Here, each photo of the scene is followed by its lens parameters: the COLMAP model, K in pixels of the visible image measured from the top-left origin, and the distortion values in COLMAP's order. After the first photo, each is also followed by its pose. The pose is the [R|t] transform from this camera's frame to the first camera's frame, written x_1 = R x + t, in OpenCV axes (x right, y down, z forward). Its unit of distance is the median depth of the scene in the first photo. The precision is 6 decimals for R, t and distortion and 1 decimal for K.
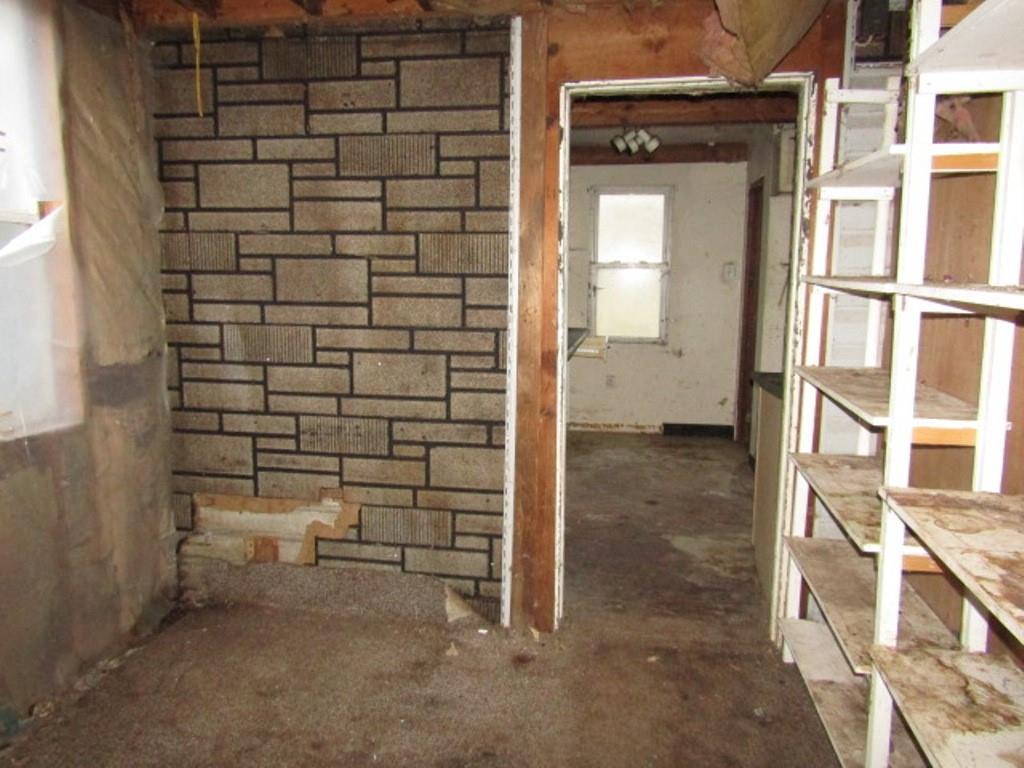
lens RADIAL K [[732.0, 0, 512.0], [0, 732.0, 384.0], [0, 0, 1]] dist [-0.009327, 0.004436]
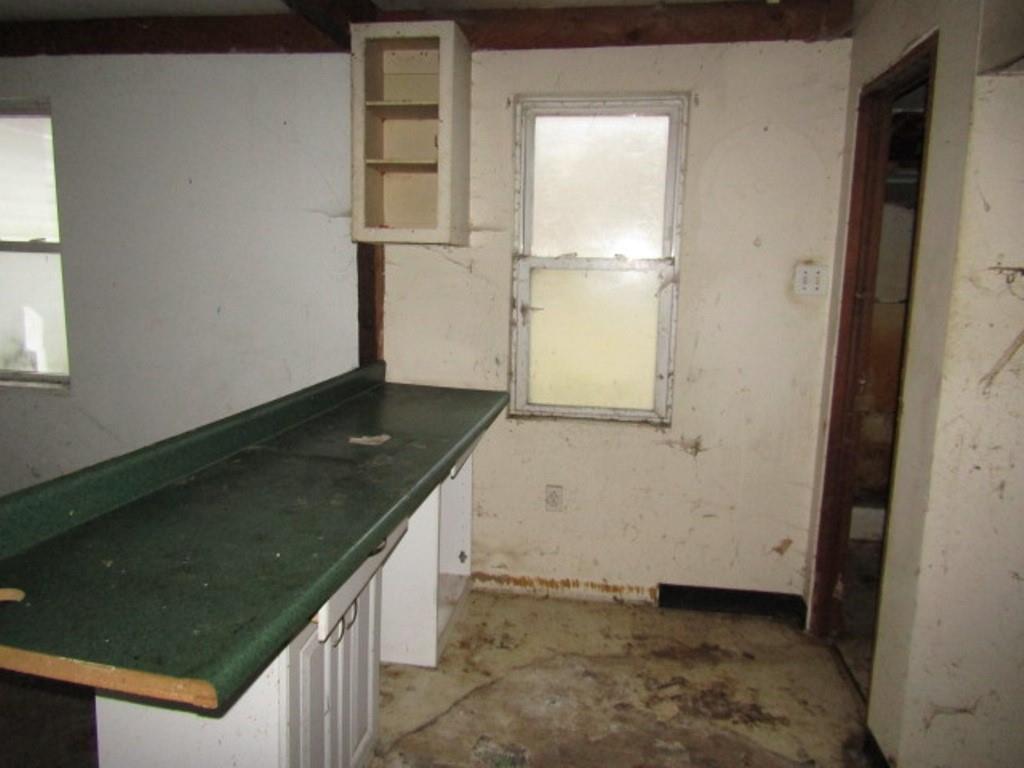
lens RADIAL K [[732.0, 0, 512.0], [0, 732.0, 384.0], [0, 0, 1]] dist [-0.009327, 0.004436]
pose [[0.999795, 0.014403, 0.014232, 0.098654], [-0.014434, 0.999894, 0.002081, -0.080952], [-0.014201, -0.002286, 0.999897, 0.508158]]
